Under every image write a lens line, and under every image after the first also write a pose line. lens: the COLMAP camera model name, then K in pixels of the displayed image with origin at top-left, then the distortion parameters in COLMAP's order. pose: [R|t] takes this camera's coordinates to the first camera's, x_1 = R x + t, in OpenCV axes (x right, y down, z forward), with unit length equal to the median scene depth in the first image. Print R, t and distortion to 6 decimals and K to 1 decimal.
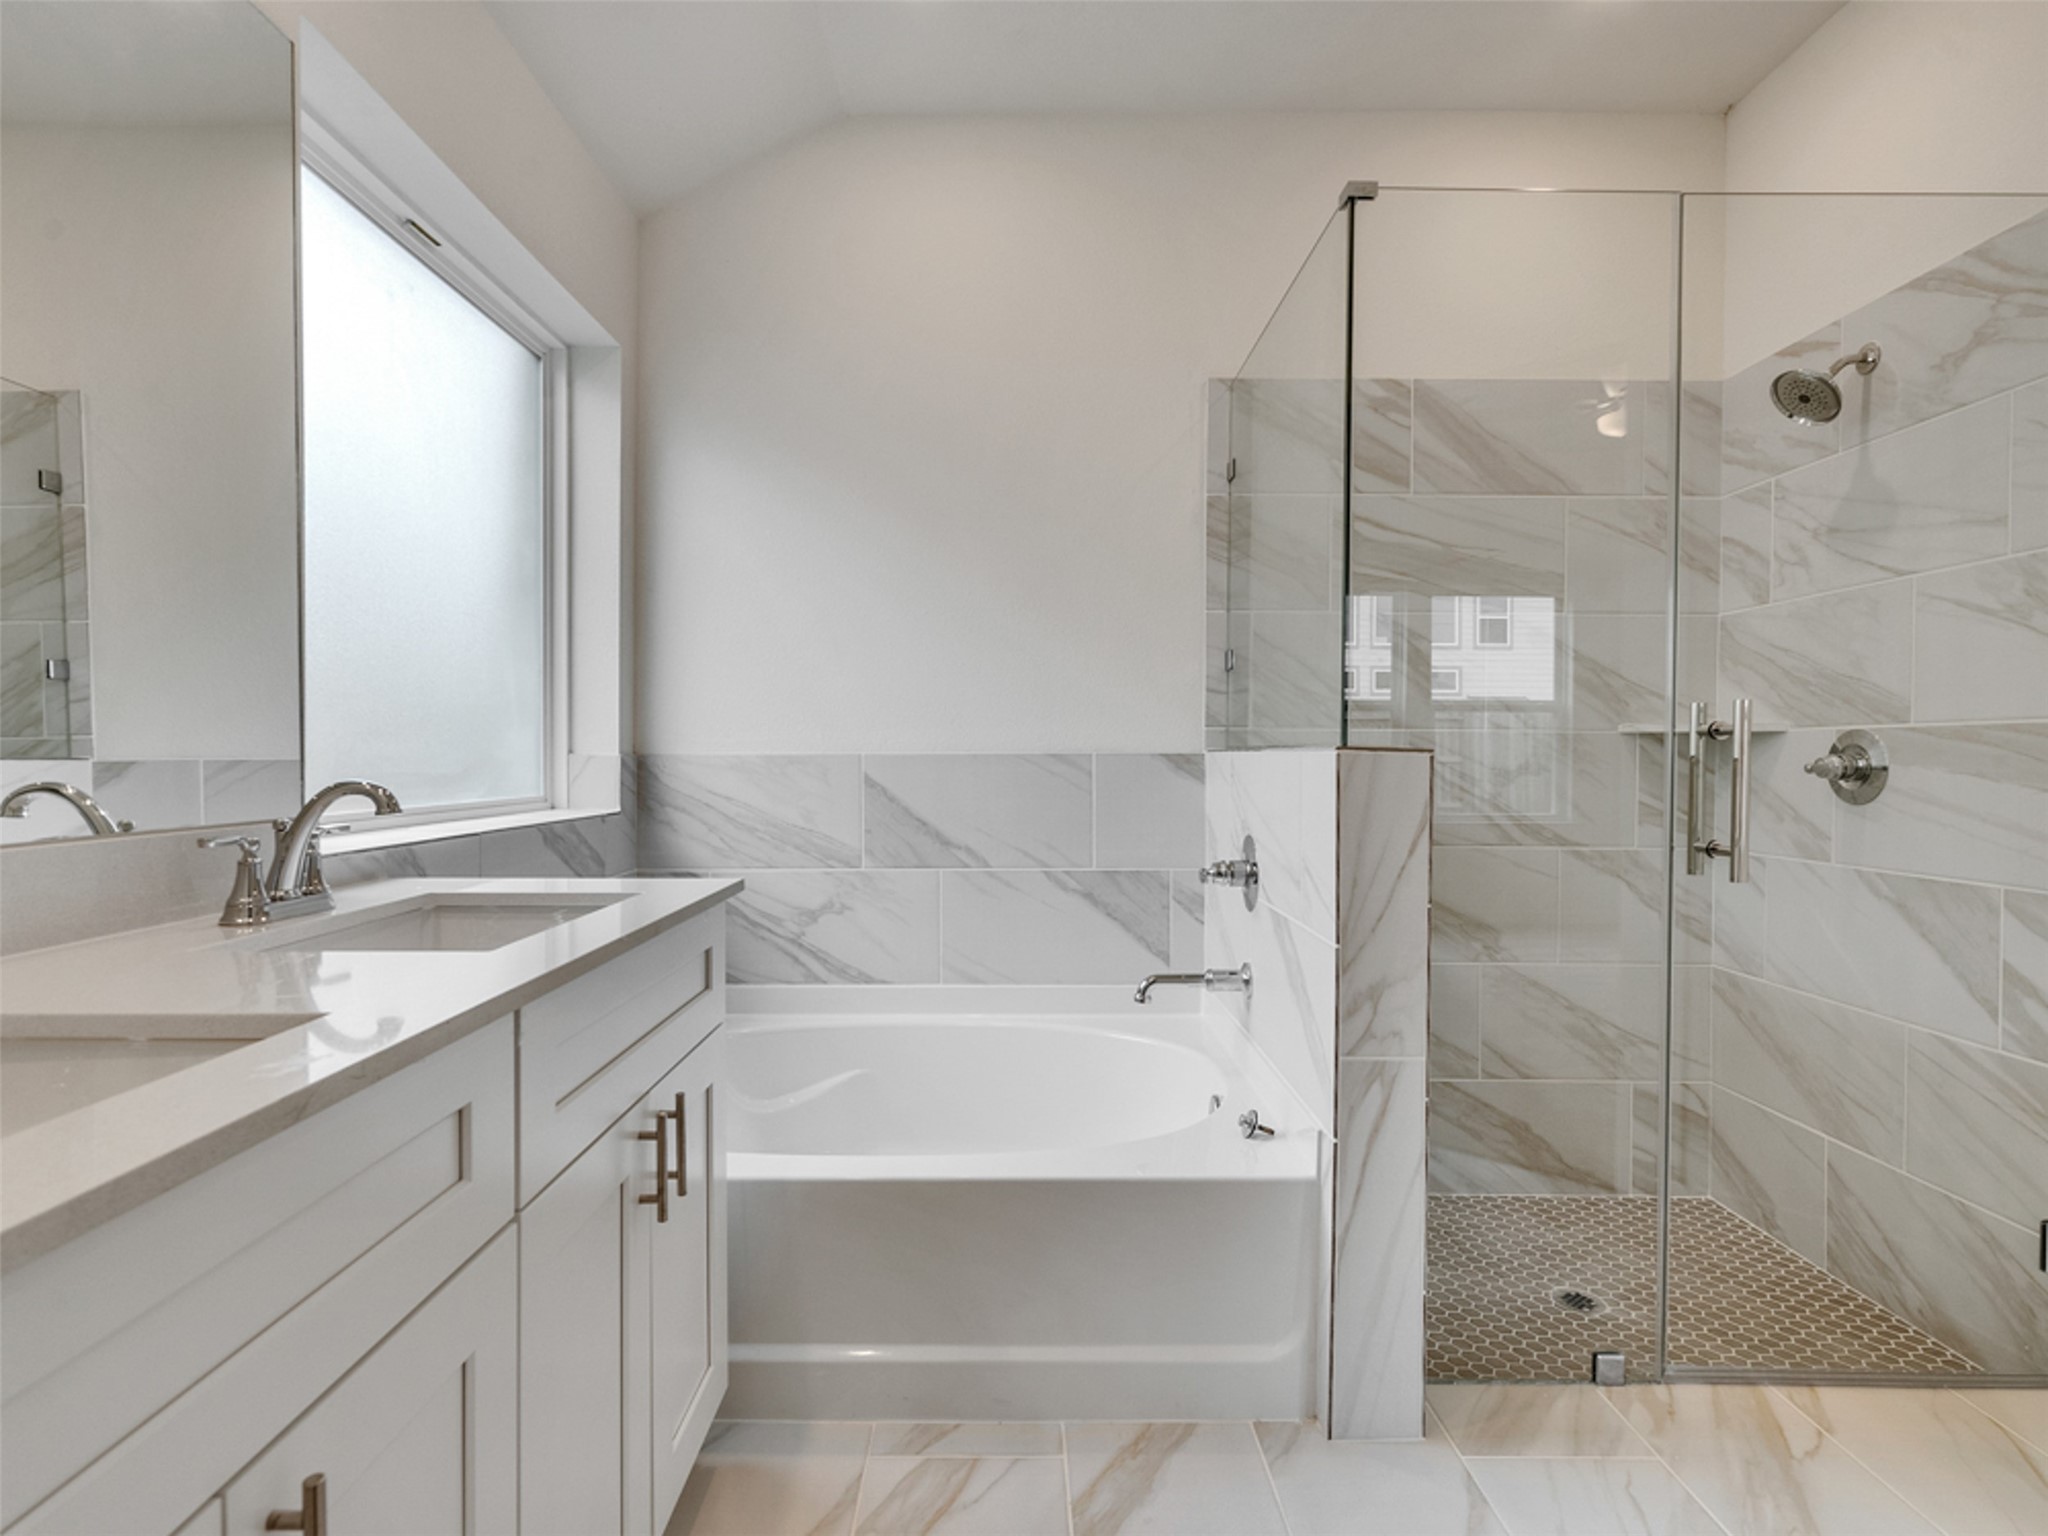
lens RADIAL K [[1053.7, 0, 1009.5], [0, 1053.7, 767.7], [0, 0, 1]] dist [-0.000304, 0.001468]
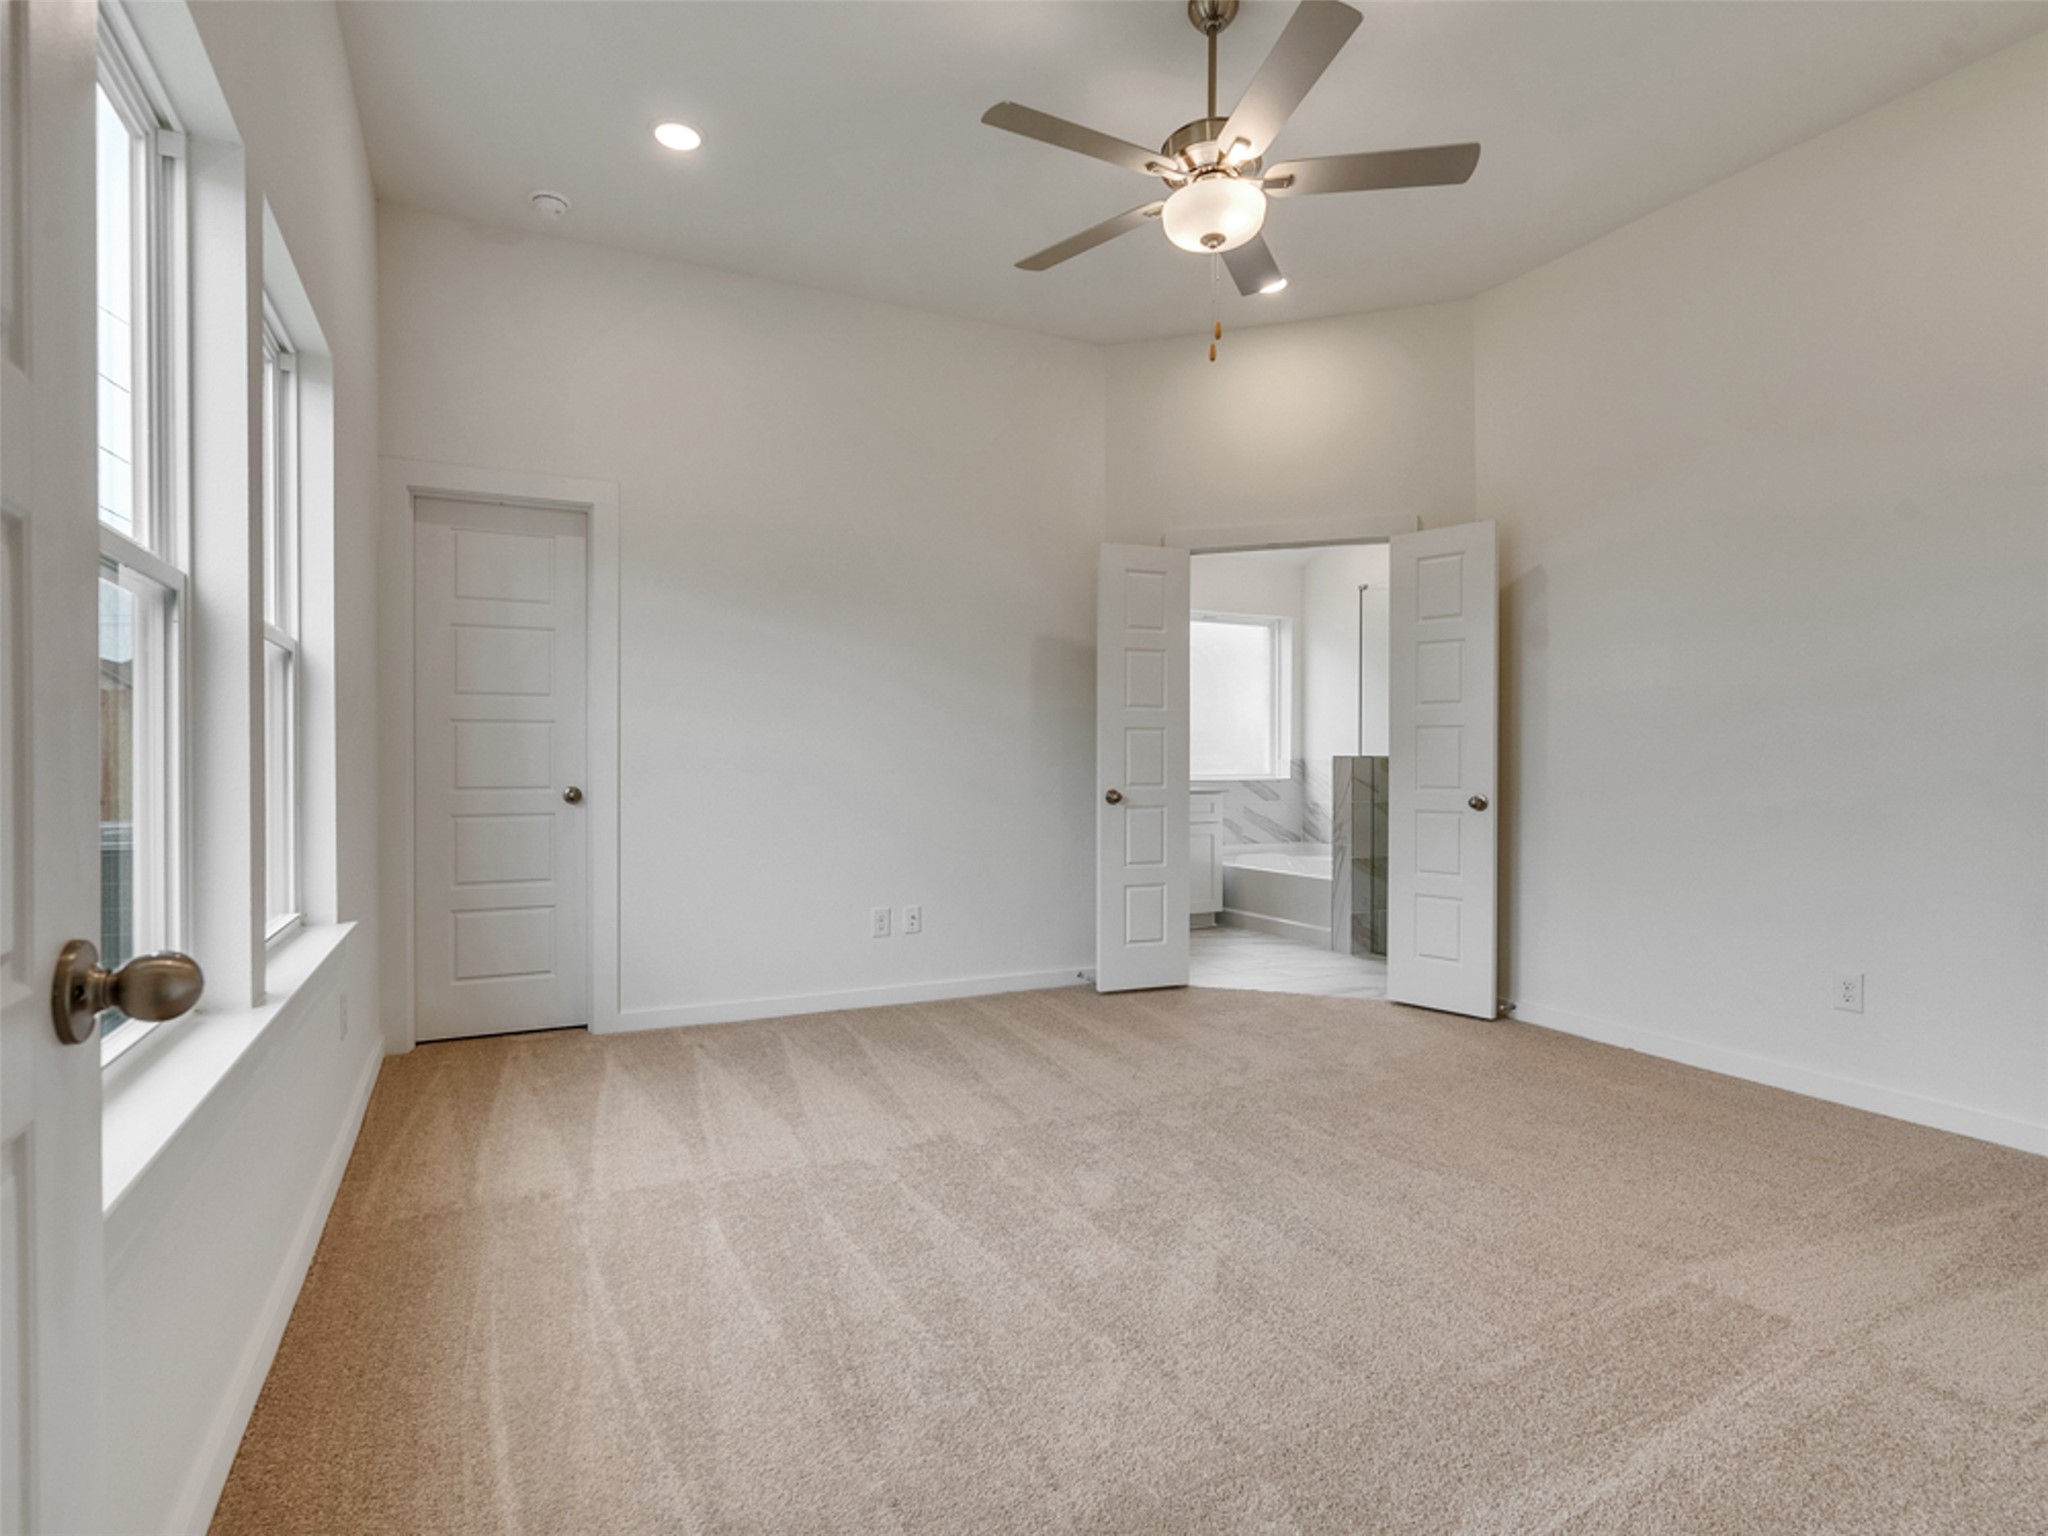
lens RADIAL K [[1053.7, 0, 1017.5], [0, 1053.7, 756.9], [0, 0, 1]] dist [-0.000304, 0.001468]
pose [[0.449272, -0.003593, -0.893388, 2.263588], [-0.012995, 0.999860, -0.010556, 0.025940], [0.893300, 0.016352, 0.449162, -1.173932]]
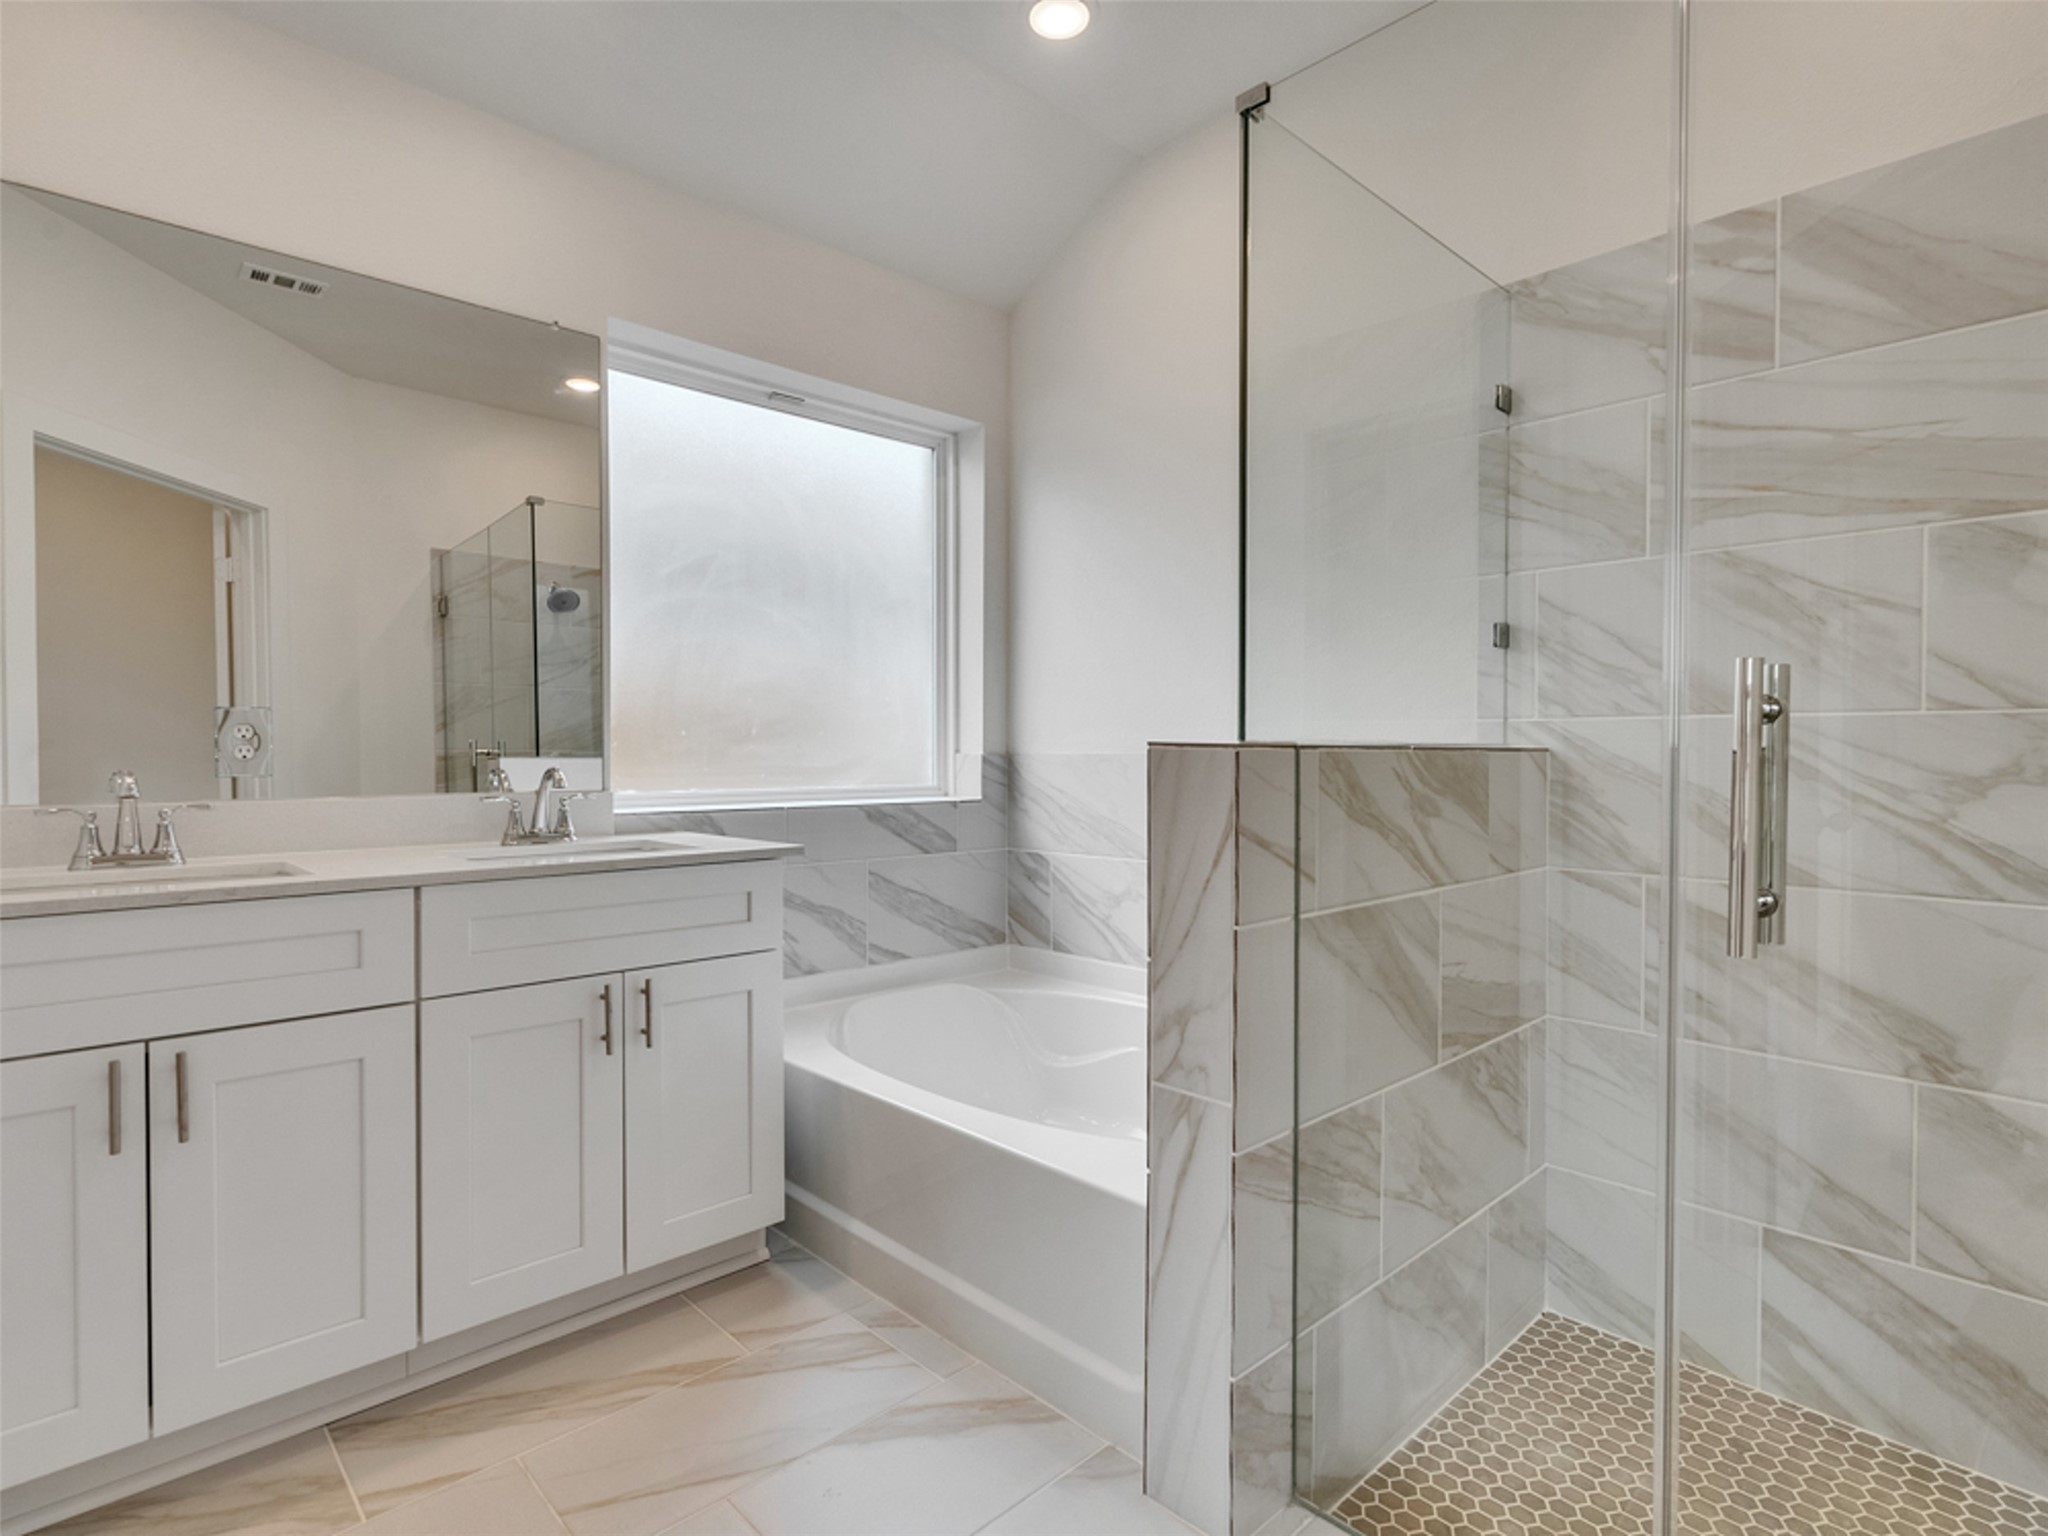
lens RADIAL K [[1053.7, 0, 1005.8], [0, 1053.7, 769.3], [0, 0, 1]] dist [-0.000304, 0.001468]
pose [[0.678643, 0.008657, -0.734417, 0.671492], [-0.008551, 0.999956, 0.003886, 0.001110], [0.734418, 0.003643, 0.678687, 0.213186]]
